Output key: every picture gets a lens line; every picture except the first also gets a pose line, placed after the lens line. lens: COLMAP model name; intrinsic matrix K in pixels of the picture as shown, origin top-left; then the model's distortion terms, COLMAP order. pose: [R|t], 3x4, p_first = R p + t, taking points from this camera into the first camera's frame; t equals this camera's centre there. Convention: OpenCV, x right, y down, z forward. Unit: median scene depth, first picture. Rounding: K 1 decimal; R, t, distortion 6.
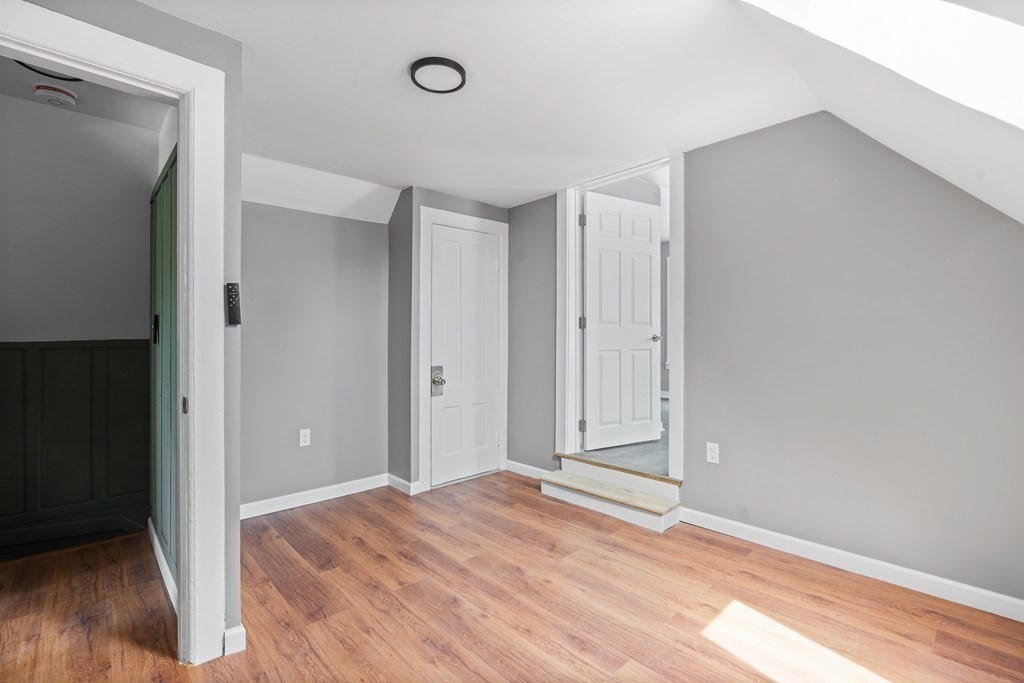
lens RADIAL K [[471.0, 0, 511.8], [0, 471.0, 339.9], [0, 0, 1]] dist [-0.010327, 0.000755]
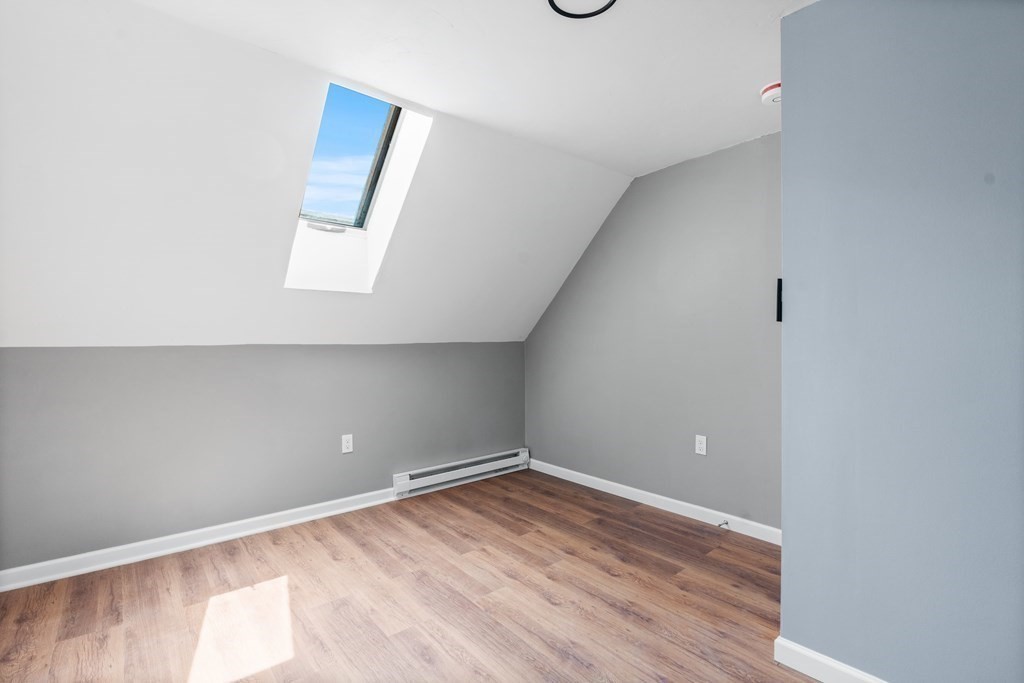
lens RADIAL K [[471.0, 0, 512.5], [0, 471.0, 340.3], [0, 0, 1]] dist [-0.010327, 0.000755]
pose [[-0.998701, 0.007282, 0.050431, -0.087998], [0.007415, 0.999969, 0.002459, -0.000660], [-0.050412, 0.002830, -0.998725, 2.003031]]
